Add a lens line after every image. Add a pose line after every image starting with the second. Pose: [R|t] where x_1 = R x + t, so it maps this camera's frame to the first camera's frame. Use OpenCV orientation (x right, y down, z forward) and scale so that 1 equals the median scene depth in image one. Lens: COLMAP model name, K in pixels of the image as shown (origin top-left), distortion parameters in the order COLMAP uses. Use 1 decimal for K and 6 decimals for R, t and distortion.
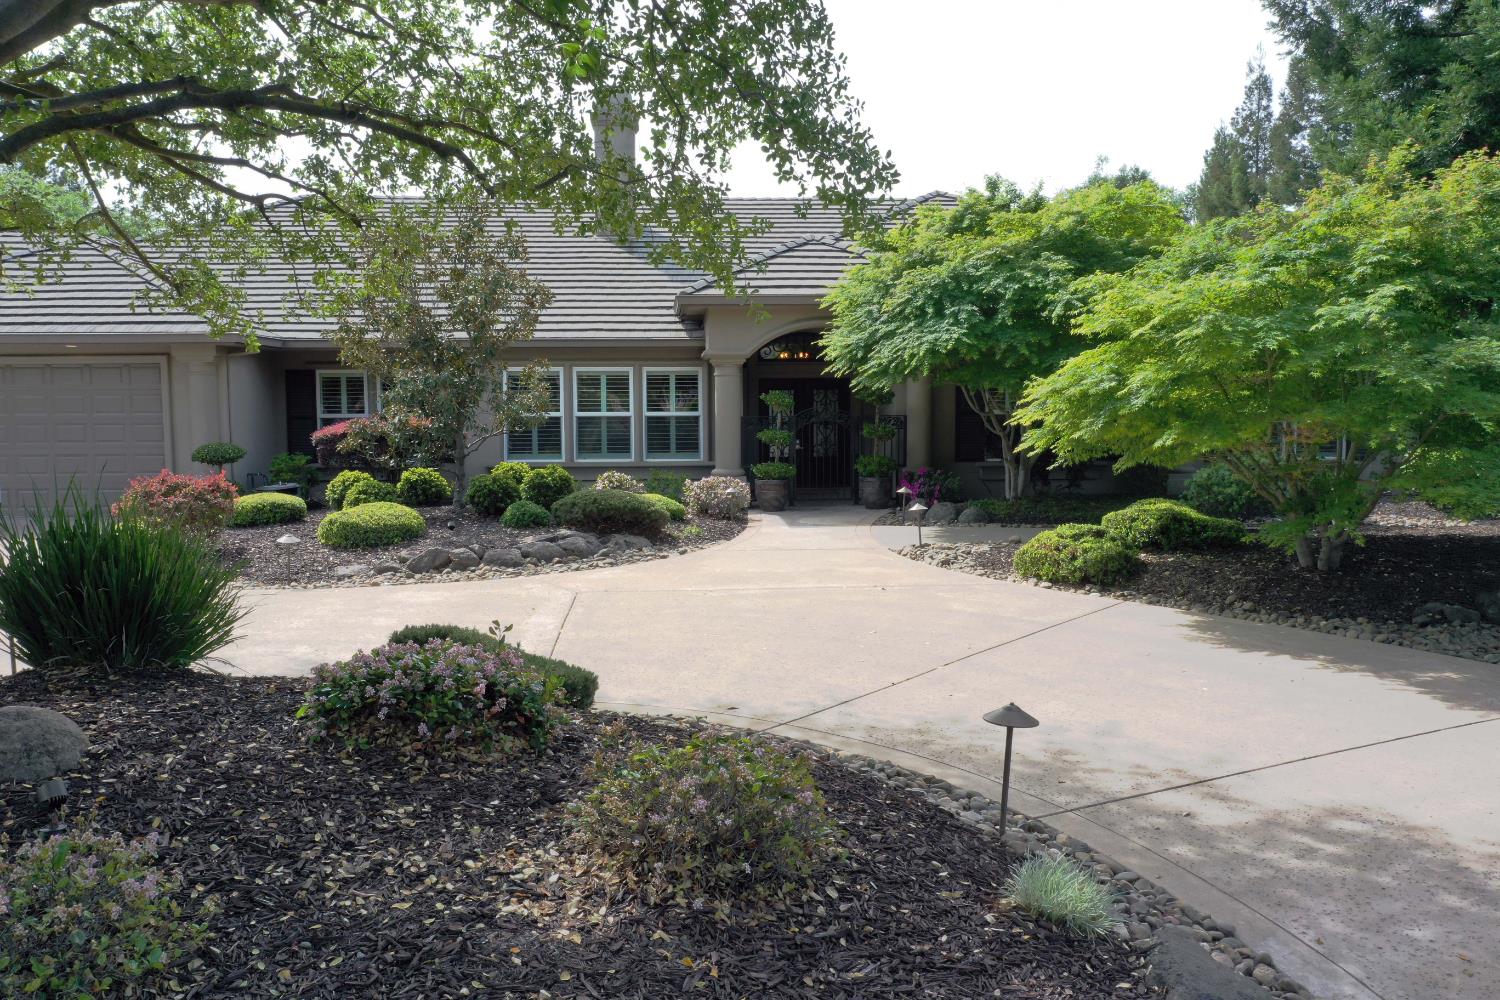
lens RADIAL K [[1238.3, 0, 750.0], [0, 1238.3, 500.0], [0, 0, 1]] dist [0.032417, -0.004855]
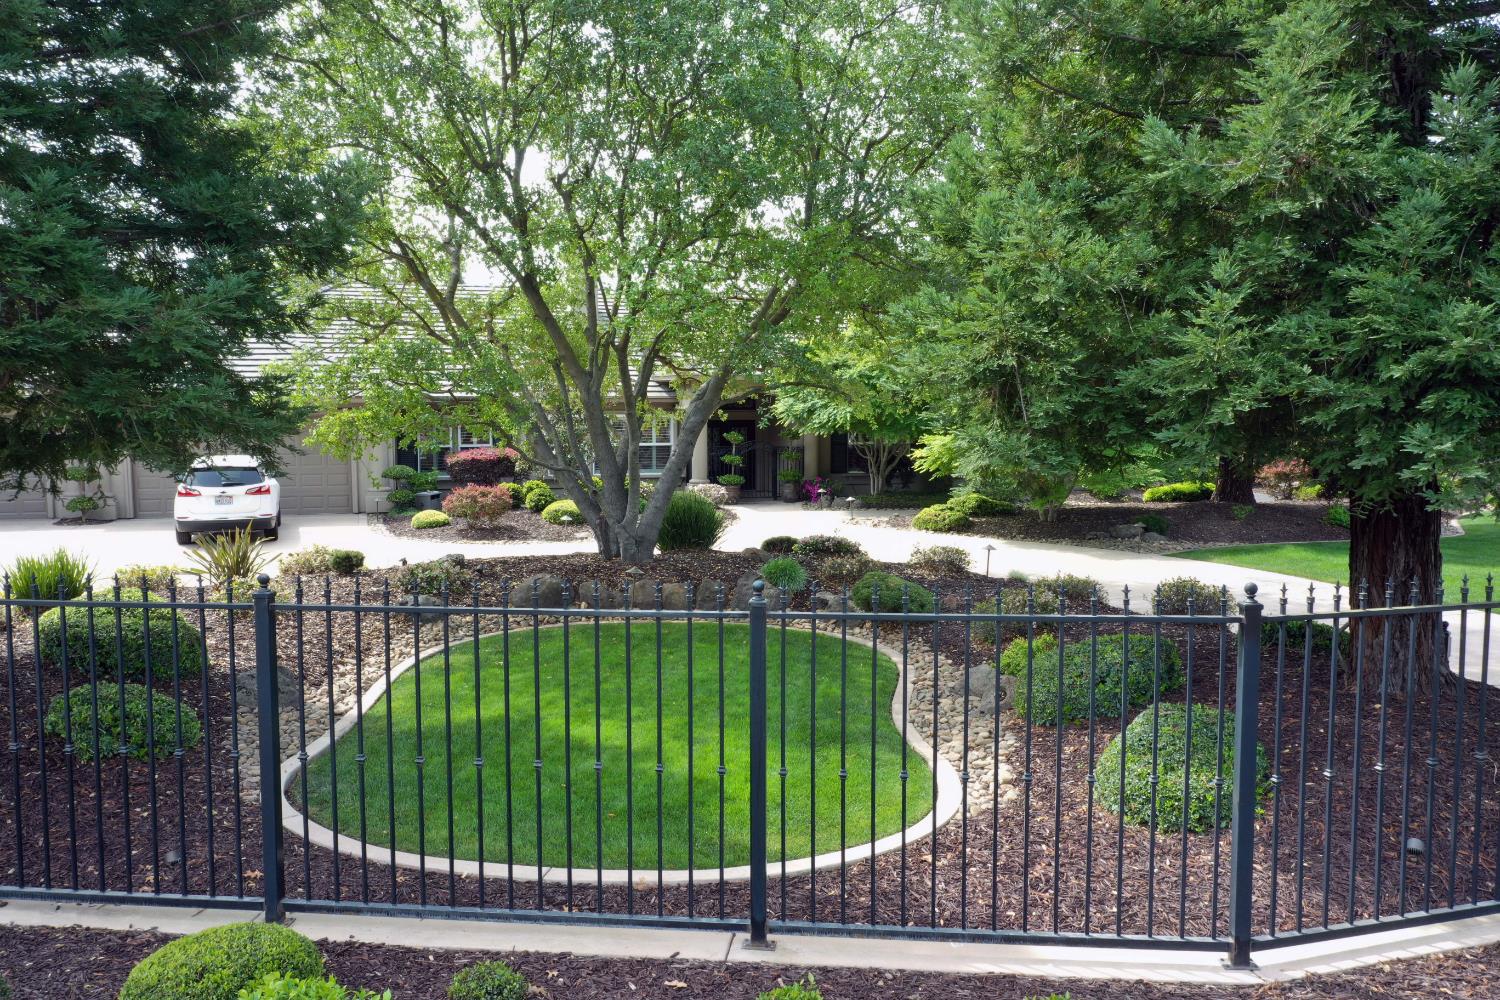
lens RADIAL K [[1238.3, 0, 750.0], [0, 1238.3, 500.0], [0, 0, 1]] dist [0.032417, -0.004855]
pose [[0.973282, -0.010733, 0.229363, -0.424158], [0.012042, 0.999918, -0.004305, 0.013442], [-0.229298, 0.006952, 0.973331, -0.775169]]
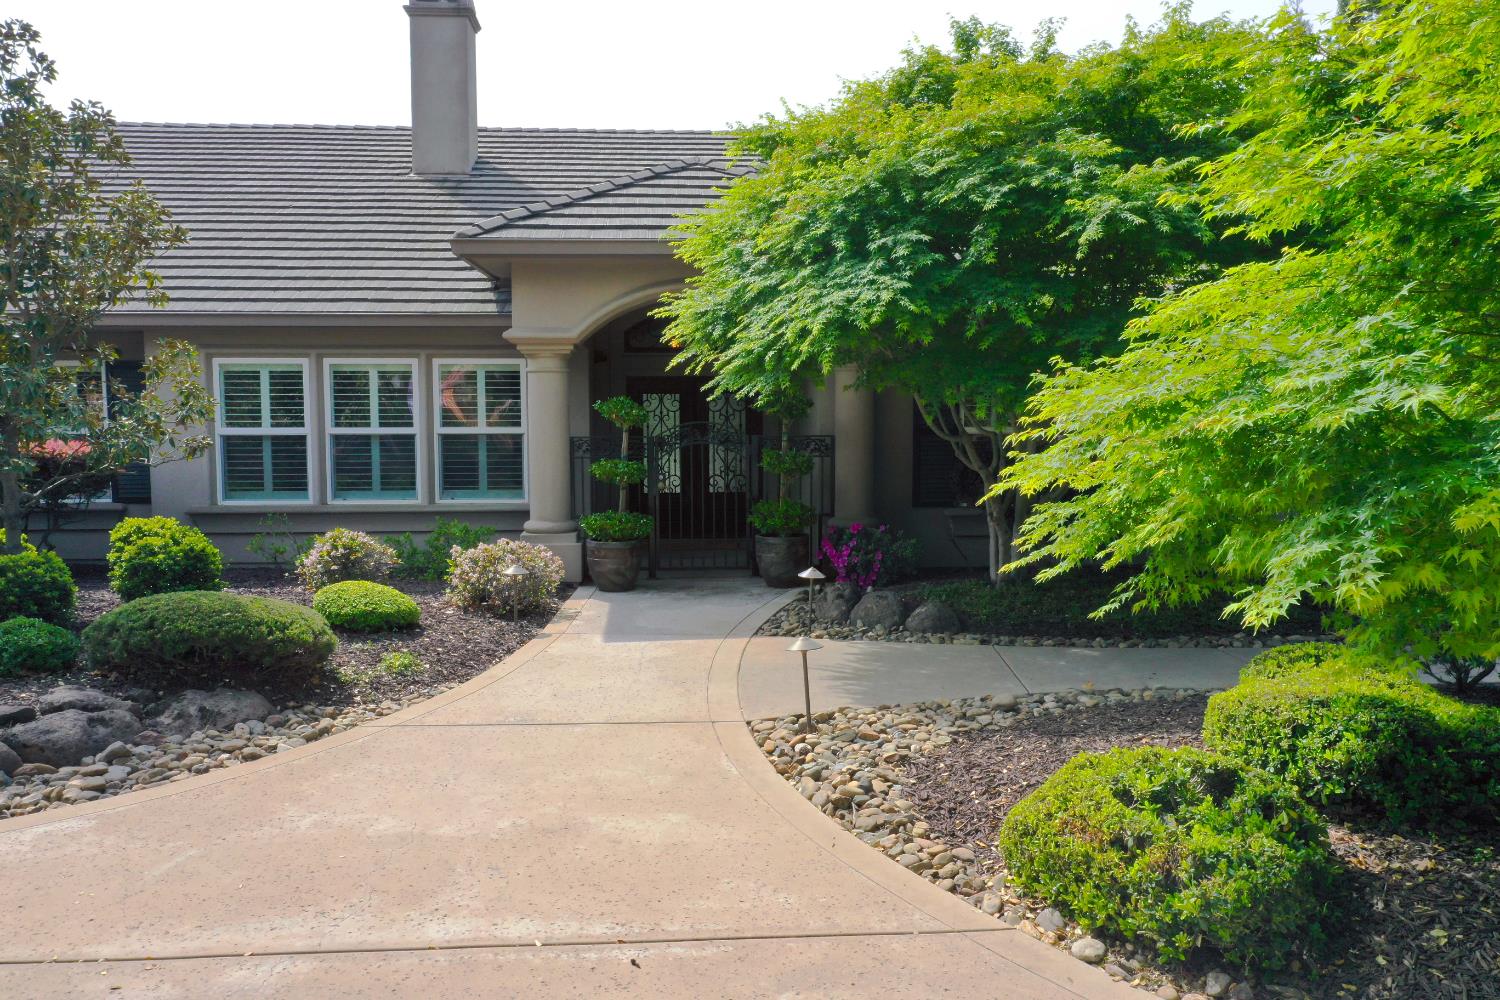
lens RADIAL K [[1238.3, 0, 750.0], [0, 1238.3, 500.0], [0, 0, 1]] dist [0.032417, -0.004855]
pose [[0.999970, 0.002267, 0.007434, 0.103135], [-0.002265, 0.999997, -0.000317, -0.046065], [-0.007435, 0.000300, 0.999972, 0.480369]]
